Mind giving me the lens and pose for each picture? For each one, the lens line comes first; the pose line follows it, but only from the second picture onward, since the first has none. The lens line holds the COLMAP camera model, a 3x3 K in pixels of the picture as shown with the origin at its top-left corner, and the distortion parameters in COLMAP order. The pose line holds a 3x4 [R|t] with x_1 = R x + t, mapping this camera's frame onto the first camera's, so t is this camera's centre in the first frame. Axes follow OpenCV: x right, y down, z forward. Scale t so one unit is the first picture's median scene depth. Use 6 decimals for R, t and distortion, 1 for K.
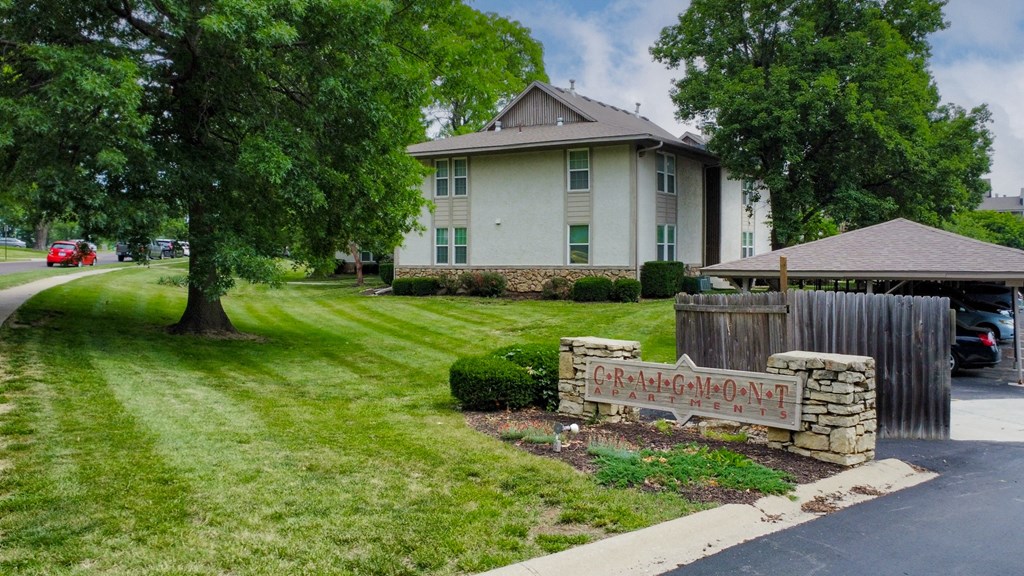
lens RADIAL K [[743.7, 0, 492.3], [0, 743.7, 287.3], [0, 0, 1]] dist [-0.003085, -0.003245]
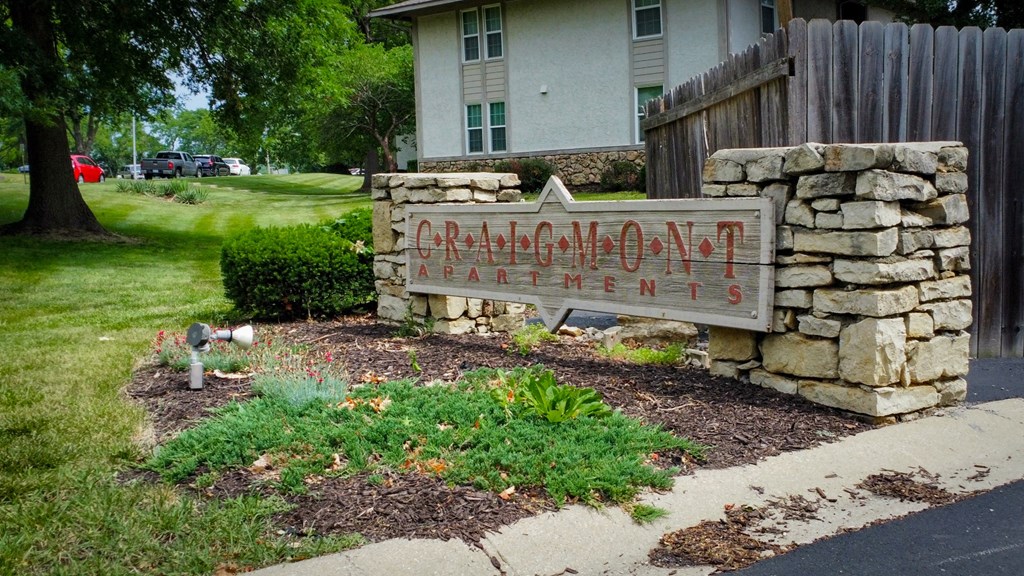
lens RADIAL K [[891.9, 0, 512.0], [0, 891.9, 288.0], [0, 0, 1]] dist [0.006991, 0.006918]
pose [[0.993798, -0.022413, -0.108916, 0.287382], [0.032421, 0.995323, 0.091005, 0.105855], [0.106367, -0.093971, 0.989876, 0.445317]]
